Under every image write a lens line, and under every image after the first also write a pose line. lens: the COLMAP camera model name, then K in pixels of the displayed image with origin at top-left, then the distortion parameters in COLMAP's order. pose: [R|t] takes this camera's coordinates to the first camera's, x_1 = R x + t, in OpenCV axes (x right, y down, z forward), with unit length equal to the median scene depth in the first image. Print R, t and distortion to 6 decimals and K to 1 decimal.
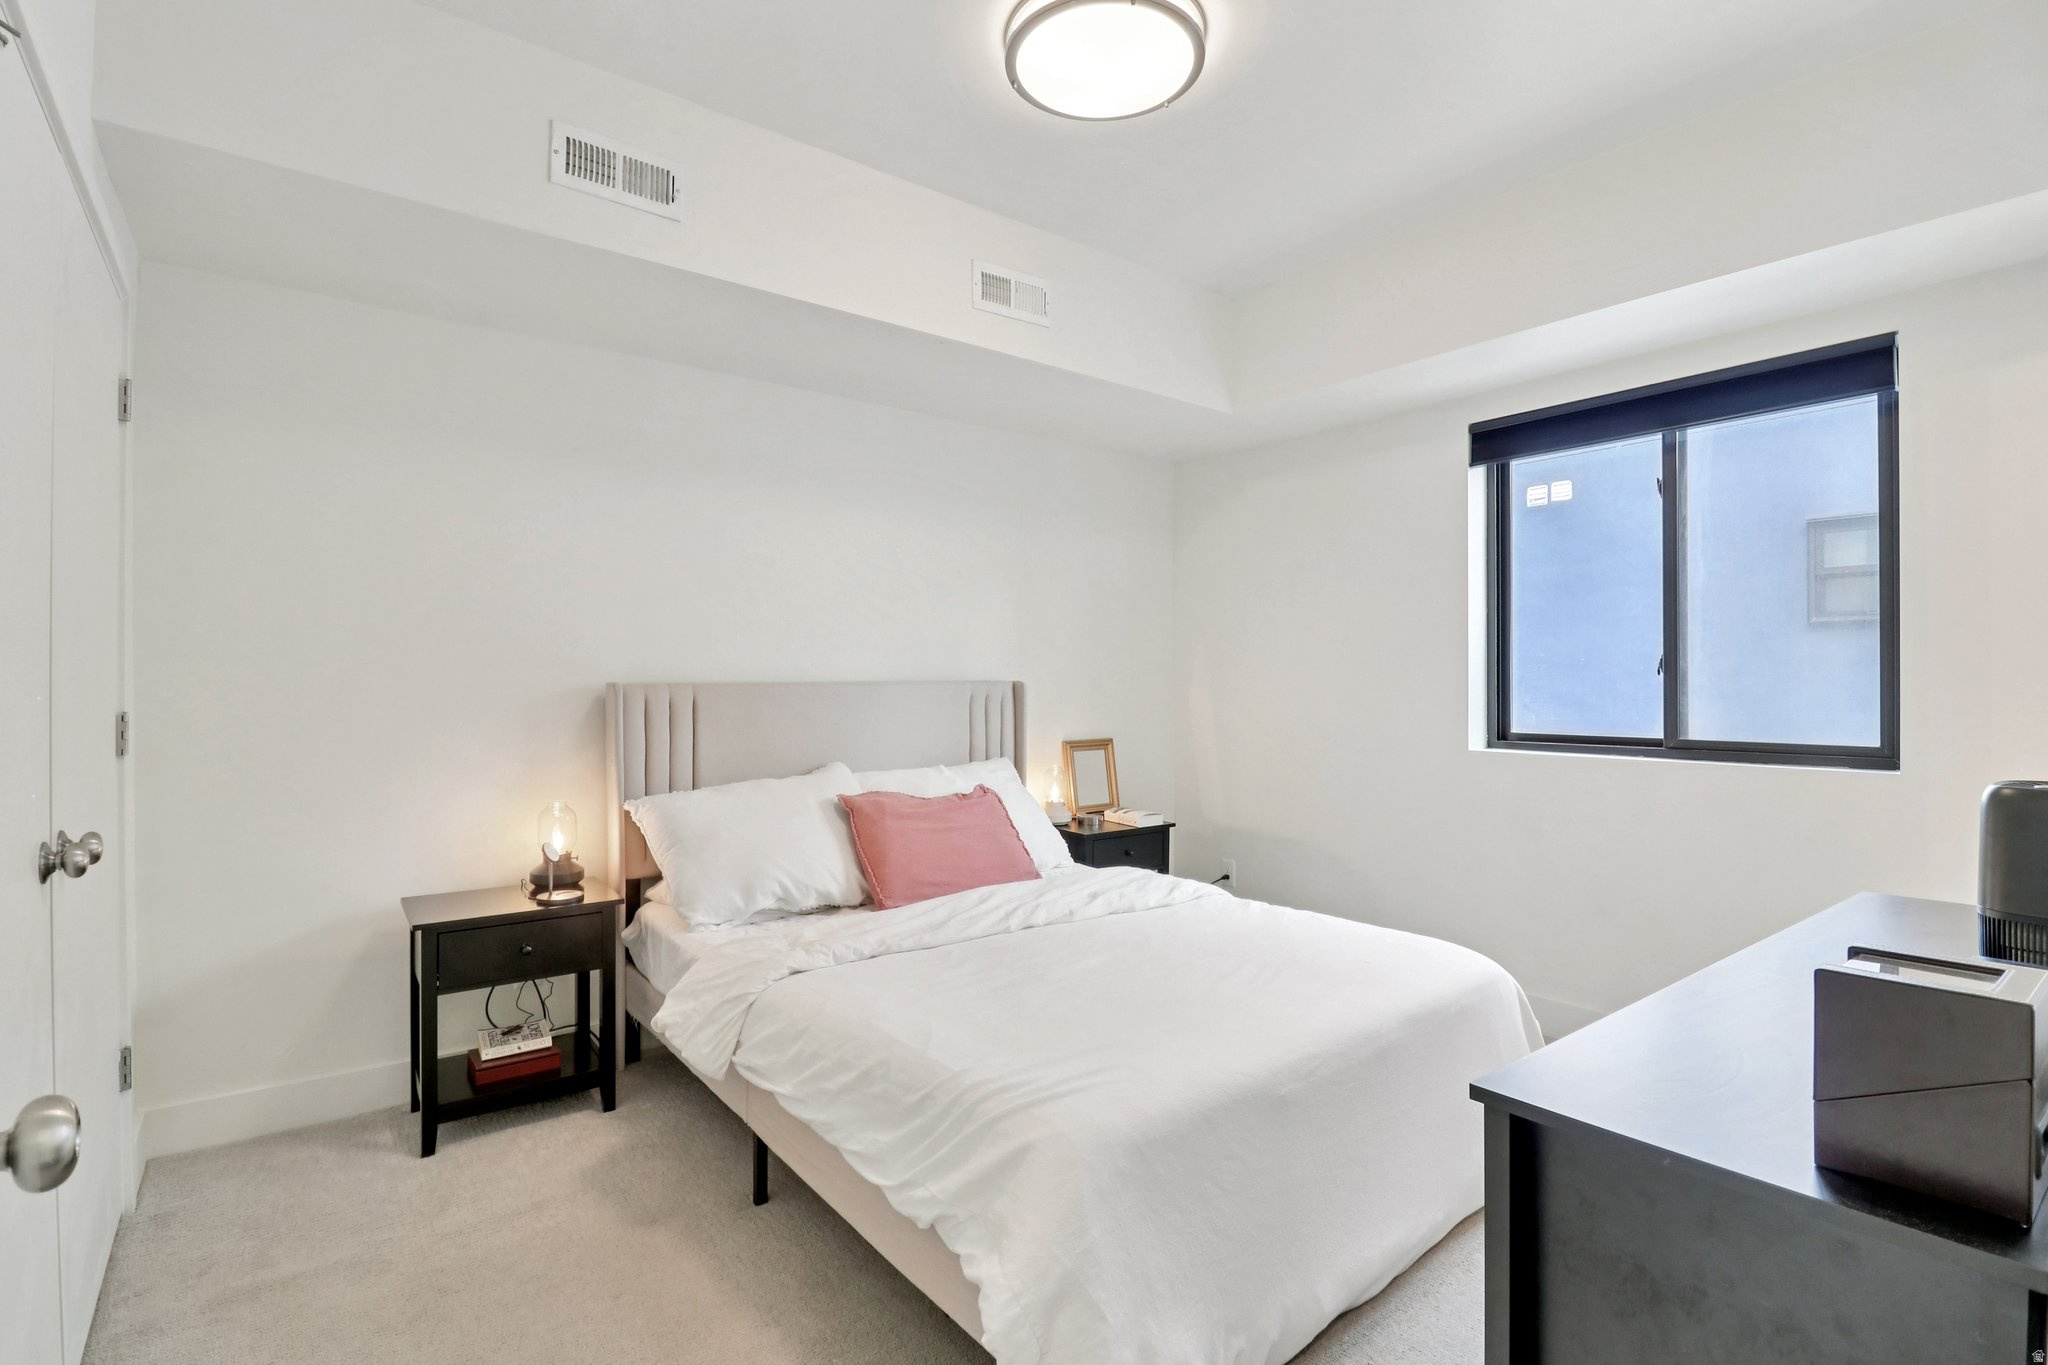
lens RADIAL K [[953.6, 0, 1021.3], [0, 953.6, 668.1], [0, 0, 1]] dist [-0.001069, -0.013584]
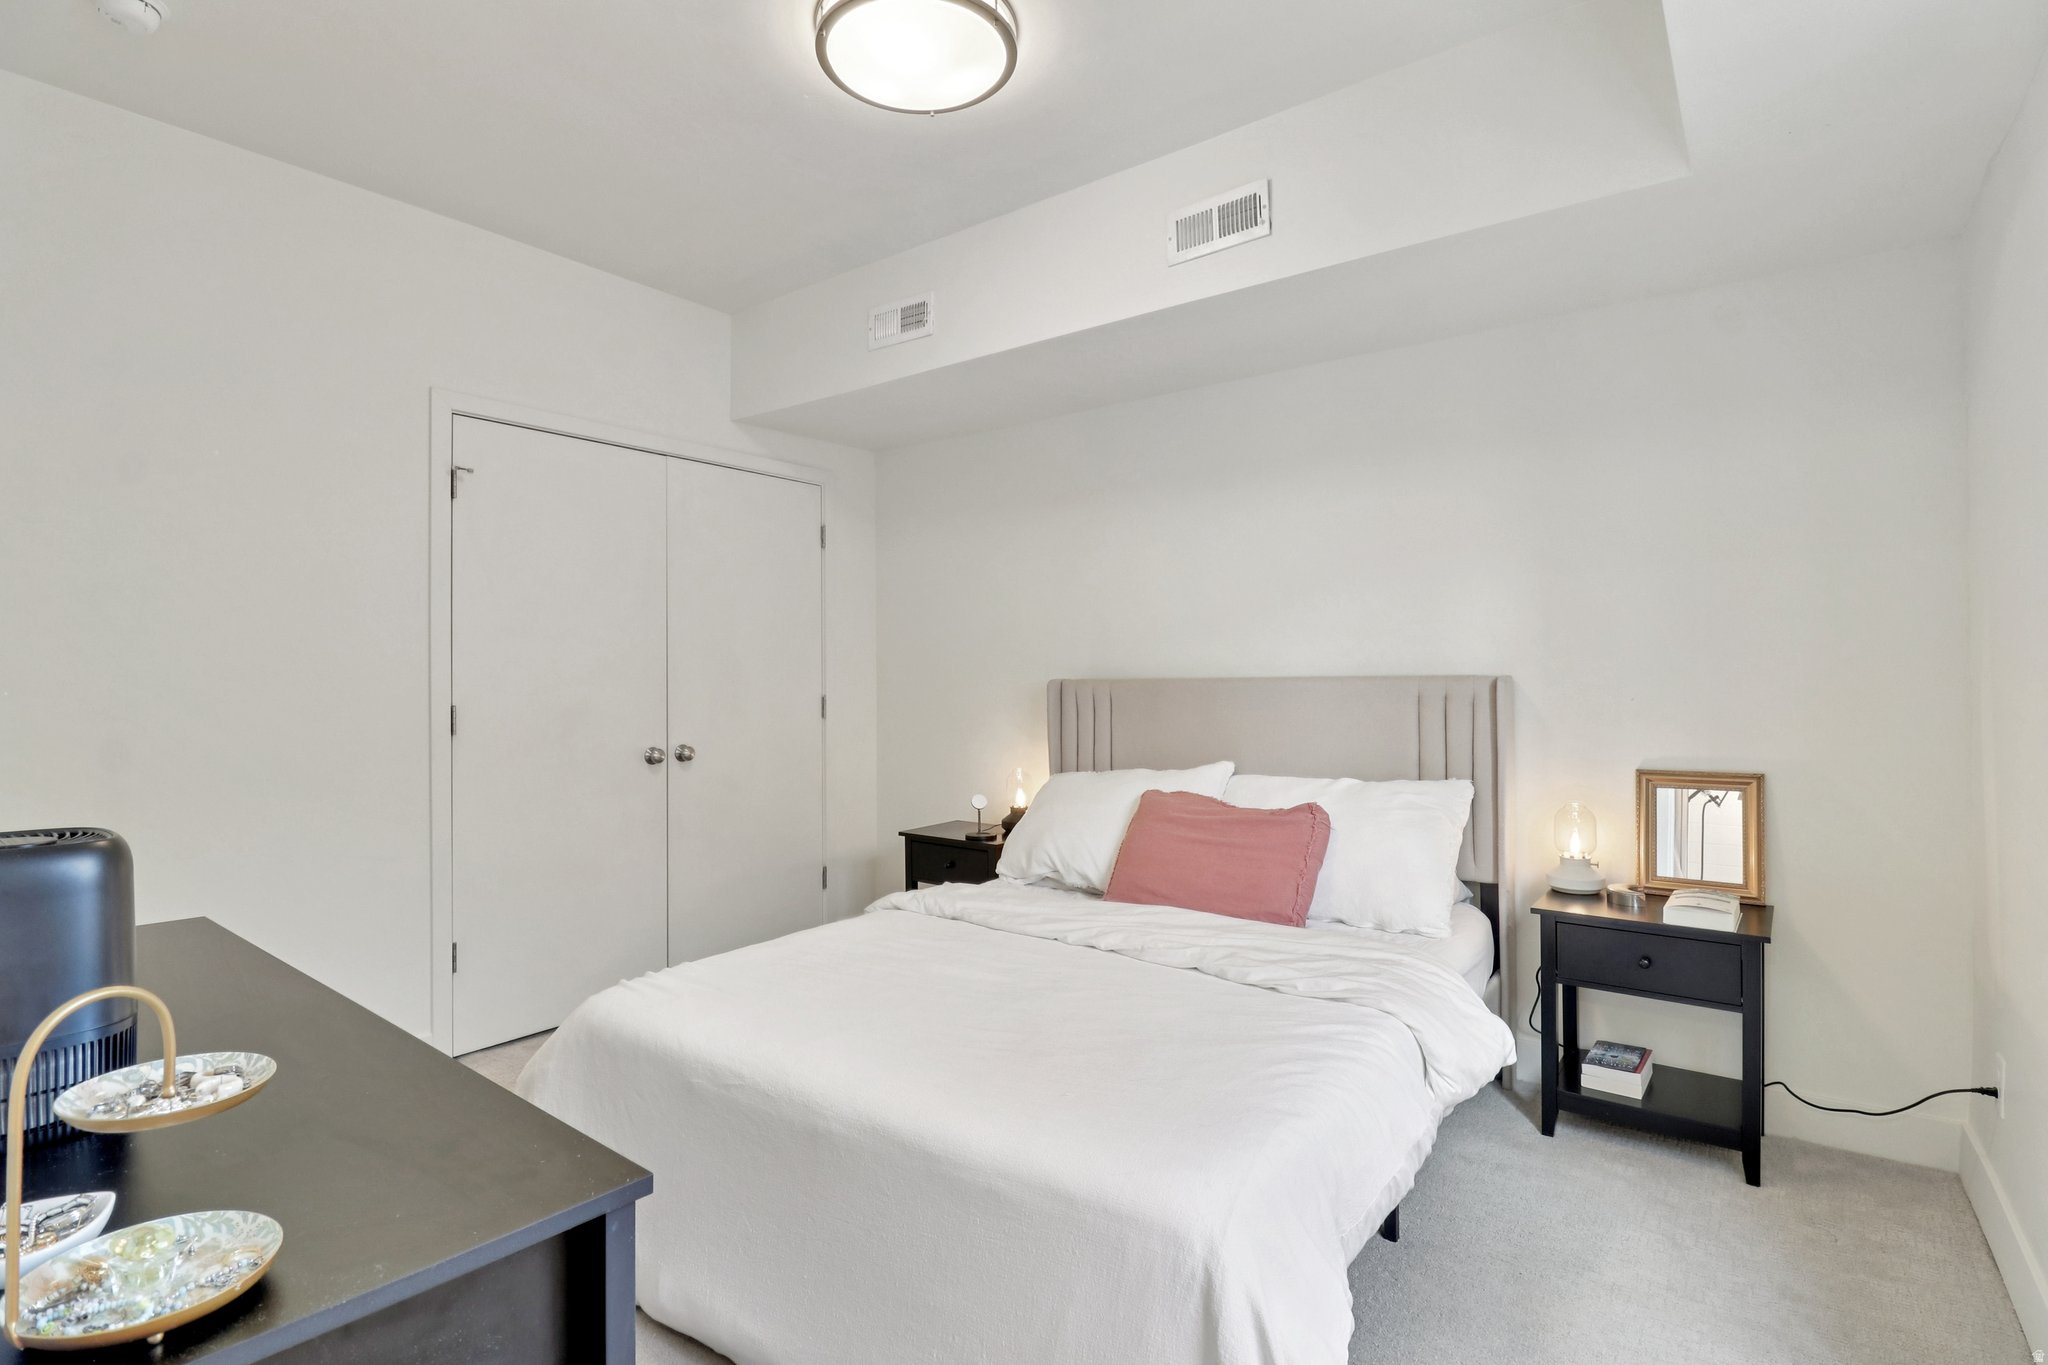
lens RADIAL K [[953.6, 0, 1021.3], [0, 953.6, 668.1], [0, 0, 1]] dist [-0.001069, -0.013584]
pose [[0.269115, -0.013412, -0.963015, 0.734041], [0.019614, 0.999772, -0.008443, 0.009012], [0.962908, -0.016617, 0.269317, 0.582612]]
